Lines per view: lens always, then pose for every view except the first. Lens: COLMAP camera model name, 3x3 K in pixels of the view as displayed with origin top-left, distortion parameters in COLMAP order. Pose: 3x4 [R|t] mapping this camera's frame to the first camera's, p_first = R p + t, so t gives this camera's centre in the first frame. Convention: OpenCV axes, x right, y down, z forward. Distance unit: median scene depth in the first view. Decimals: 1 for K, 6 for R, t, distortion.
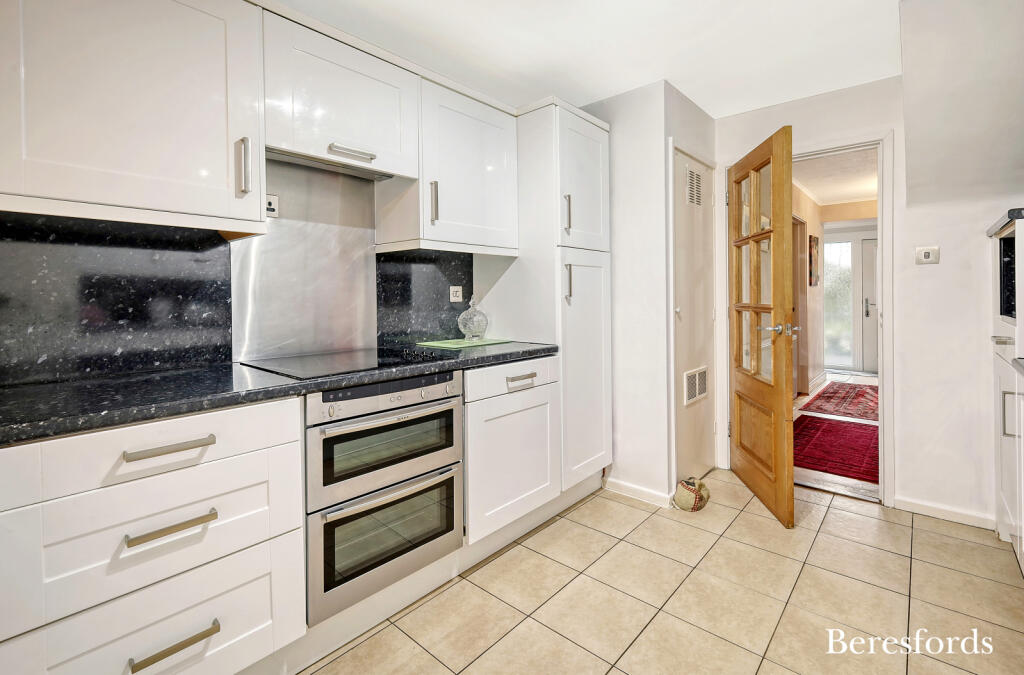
lens RADIAL K [[448.5, 0, 509.4], [0, 448.5, 298.9], [0, 0, 1]] dist [-0.001786, -0.000576]
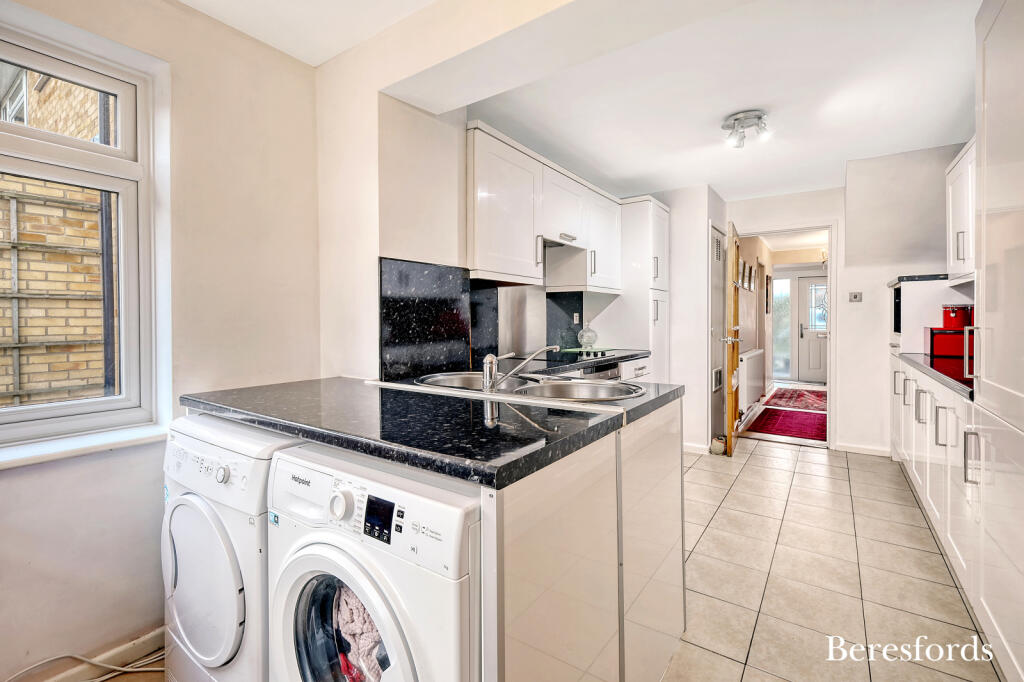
lens RADIAL K [[448.5, 0, 517.1], [0, 448.5, 327.6], [0, 0, 1]] dist [-0.001786, -0.000576]
pose [[0.991414, 0.002090, 0.130743, -0.578875], [-0.003130, 0.999965, 0.007749, 0.009887], [-0.130723, -0.008091, 0.991386, -0.531512]]
